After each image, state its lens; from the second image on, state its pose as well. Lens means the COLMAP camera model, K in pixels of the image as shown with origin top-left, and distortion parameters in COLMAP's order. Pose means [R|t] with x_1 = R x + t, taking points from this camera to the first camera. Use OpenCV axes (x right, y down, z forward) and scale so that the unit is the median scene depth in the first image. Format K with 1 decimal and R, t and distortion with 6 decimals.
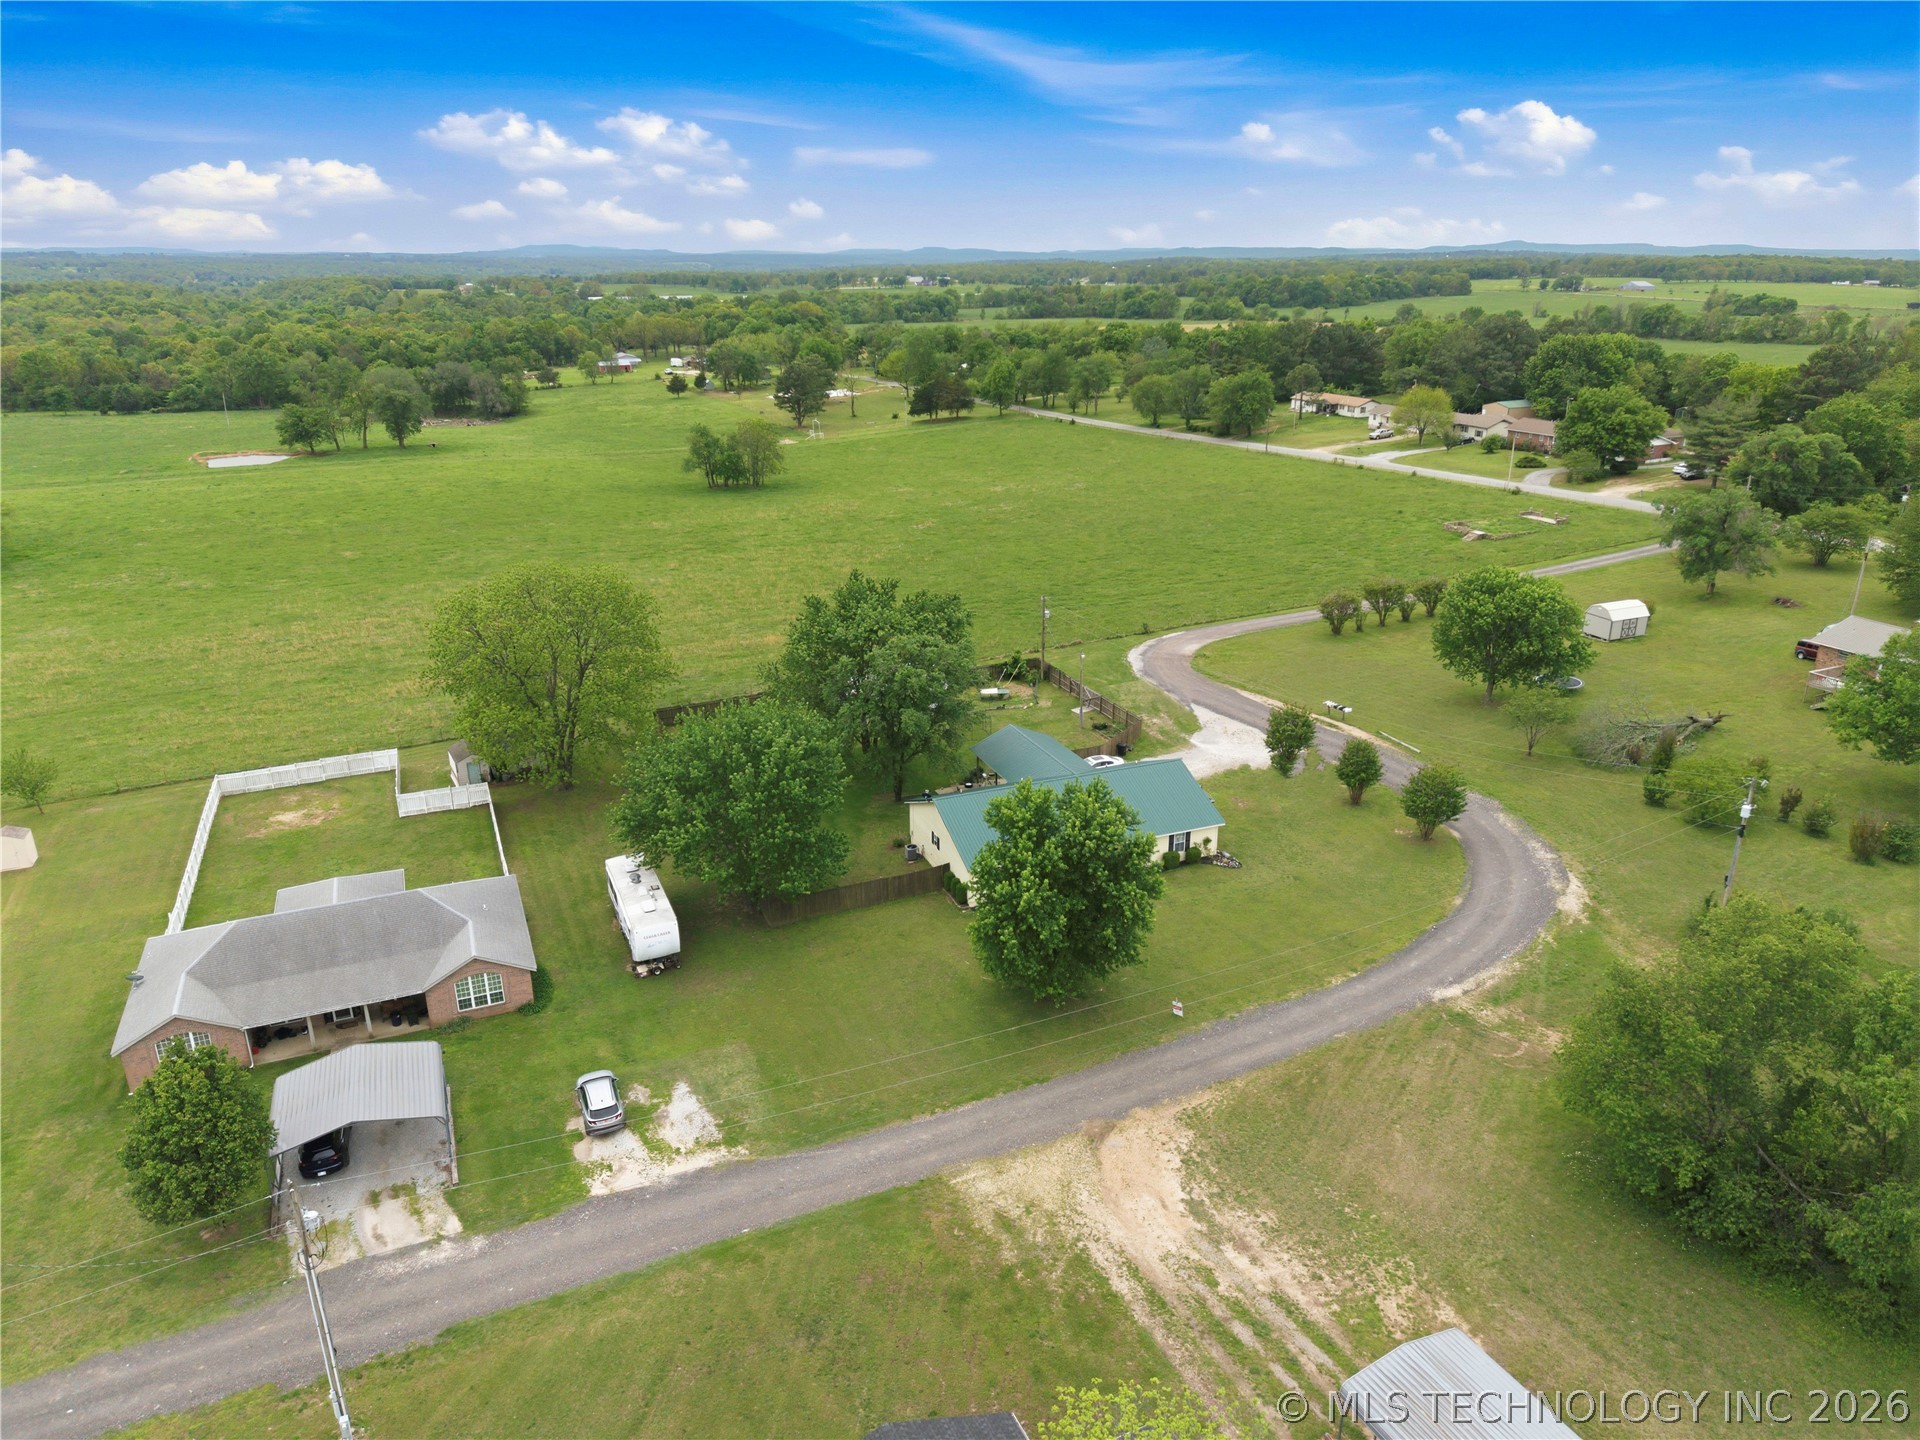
lens RADIAL K [[1285.9, 0, 958.6], [0, 1285.9, 724.2], [0, 0, 1]] dist [0.029224, -0.022902]
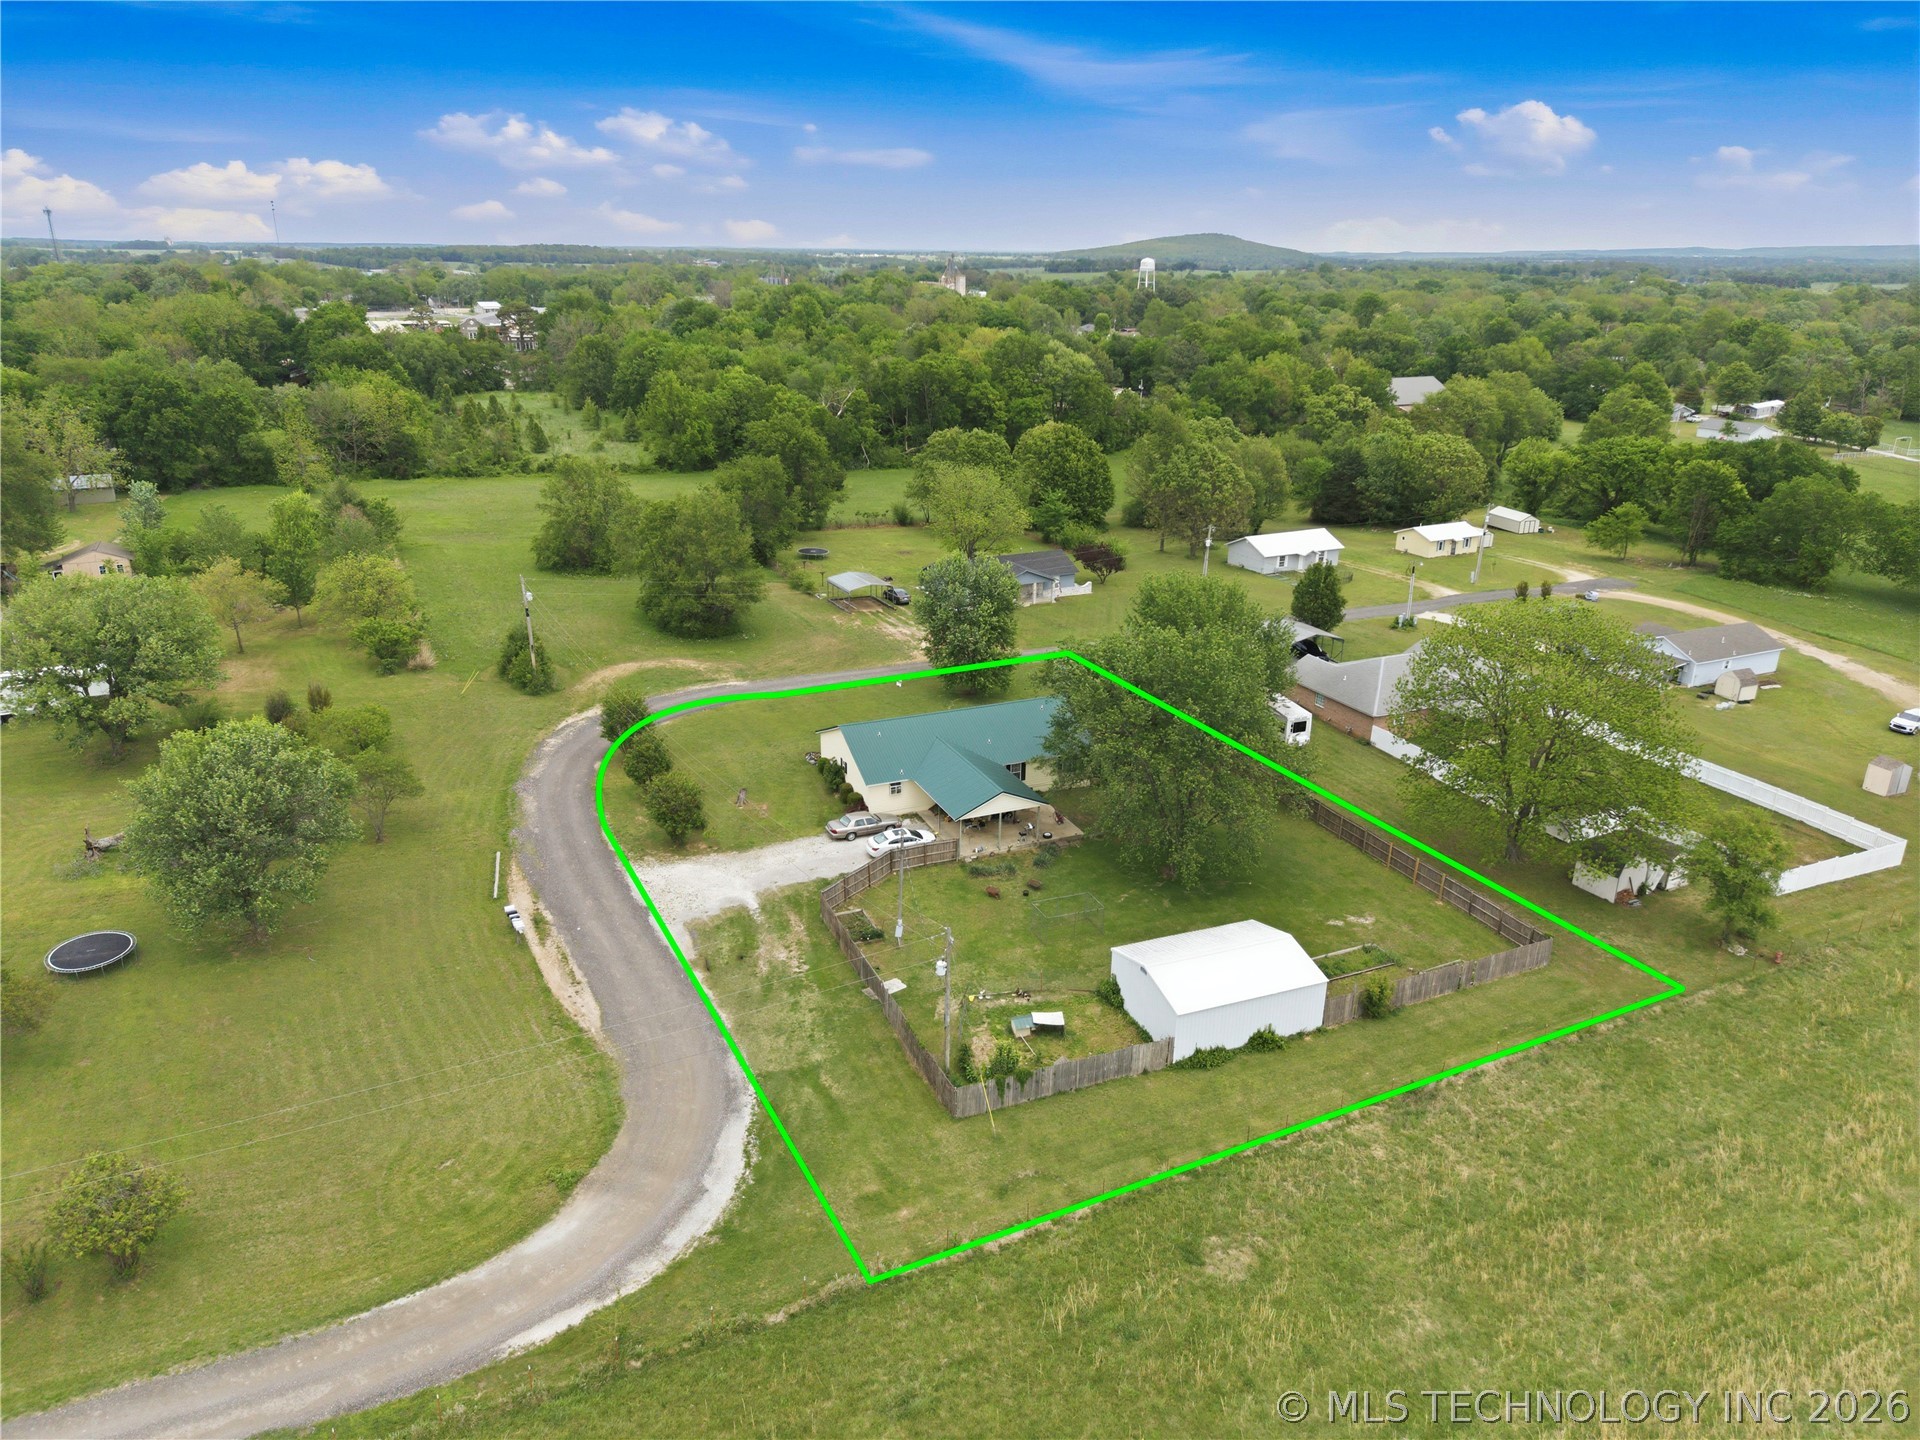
lens RADIAL K [[1285.9, 0, 966.3], [0, 1285.9, 723.4], [0, 0, 1]] dist [0.029224, -0.022902]
pose [[-0.999615, 0.002501, -0.027644, 0.128080], [-0.016009, 0.761654, 0.647786, -0.848332], [0.022675, 0.647979, -0.761321, 2.339632]]
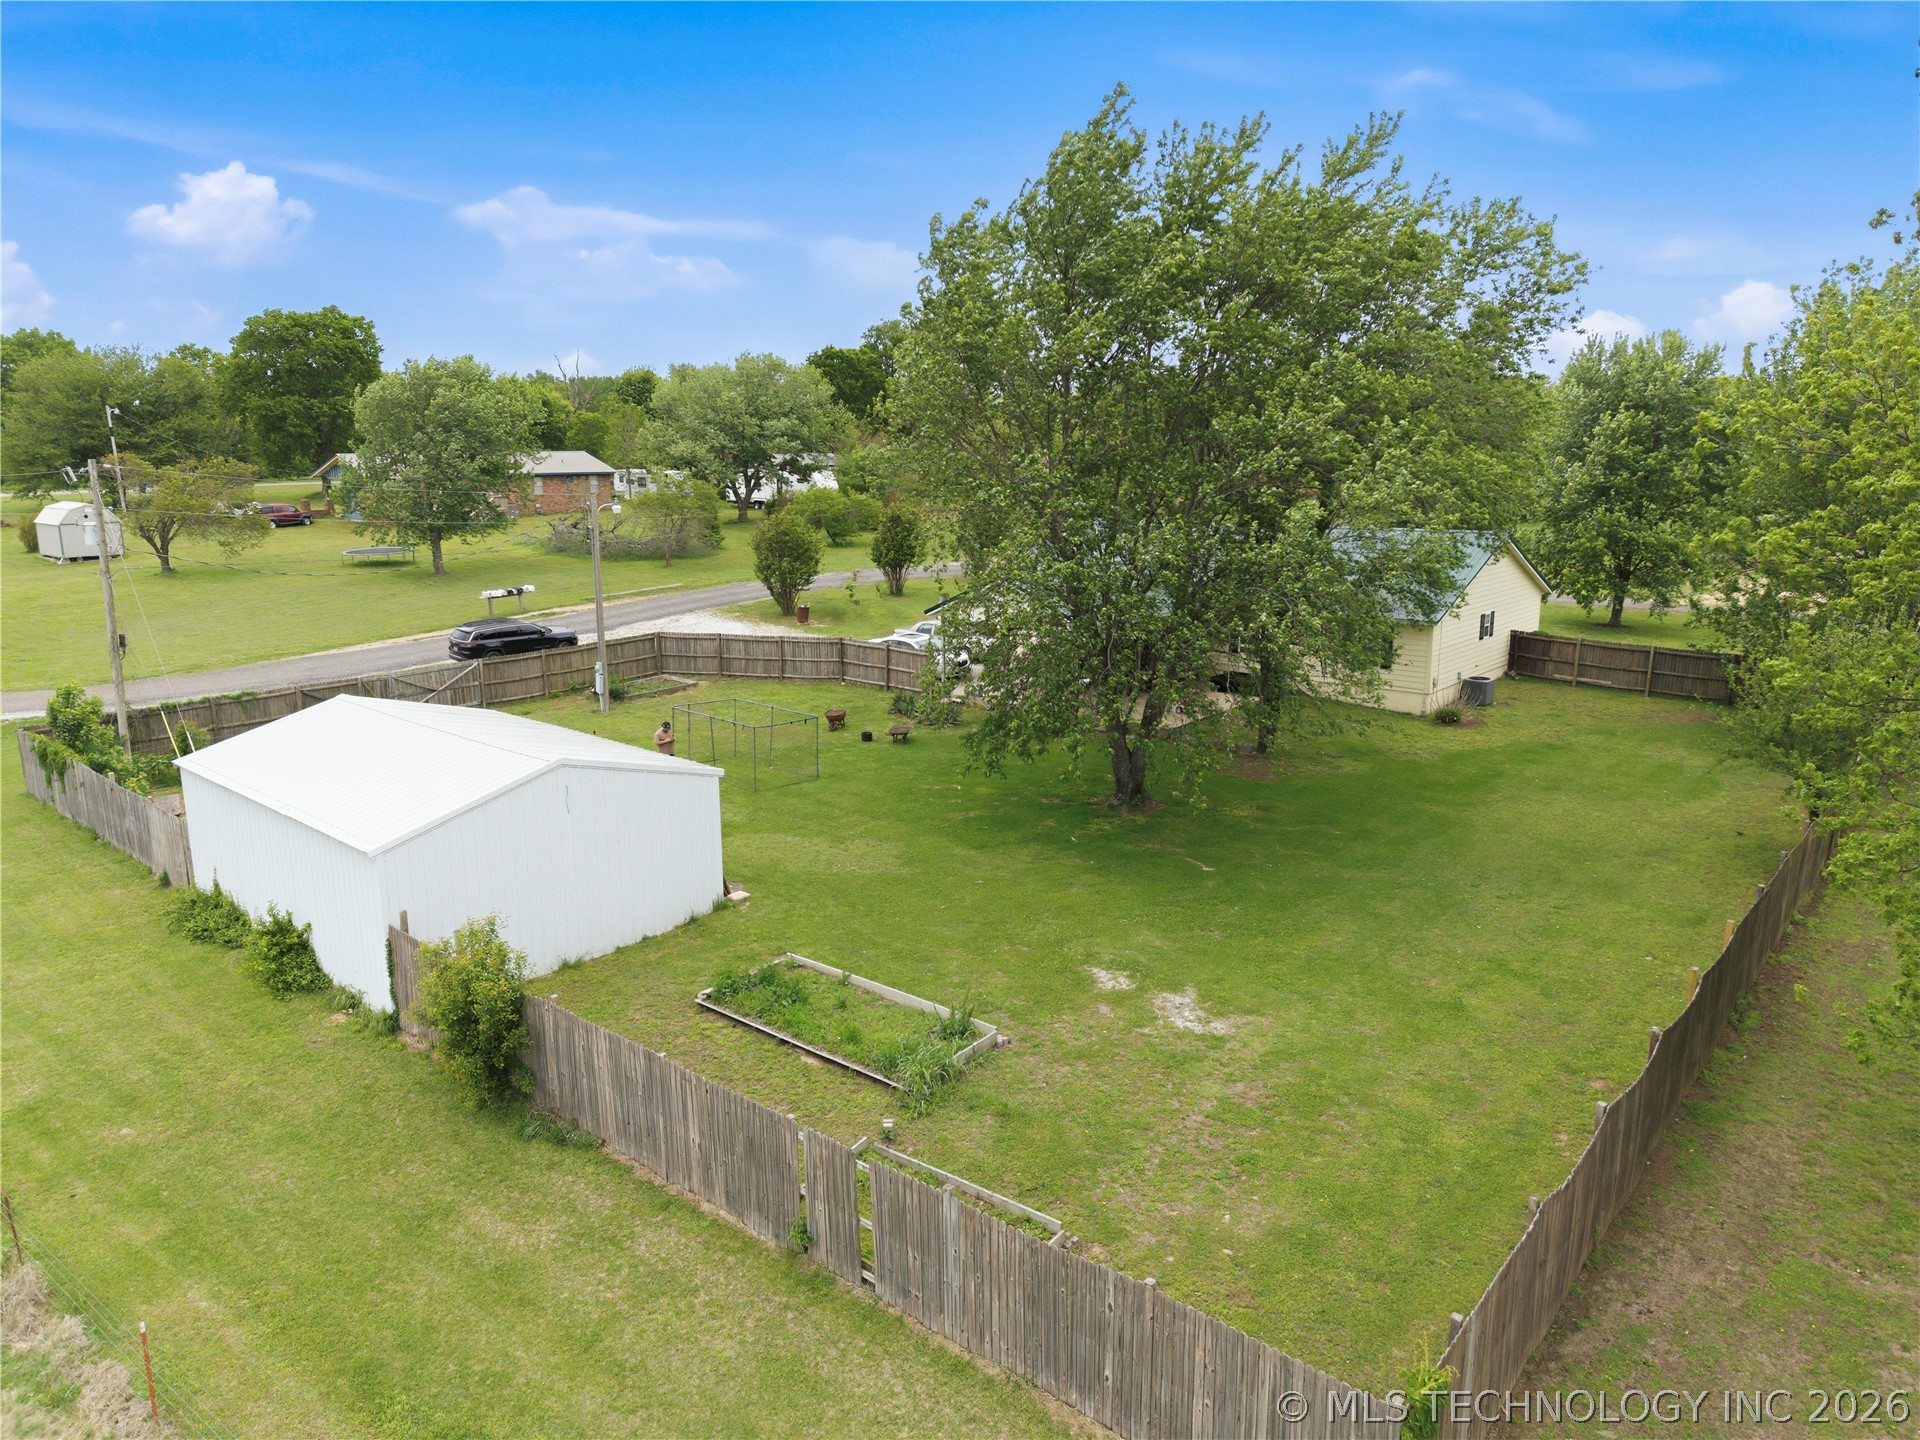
lens RADIAL K [[1285.9, 0, 958.6], [0, 1285.9, 724.7], [0, 0, 1]] dist [0.029224, -0.022902]
pose [[-0.452060, -0.183345, 0.872941, -0.485180], [0.308997, 0.885863, 0.346076, -0.155821], [-0.836757, 0.426183, -0.343810, 1.704540]]
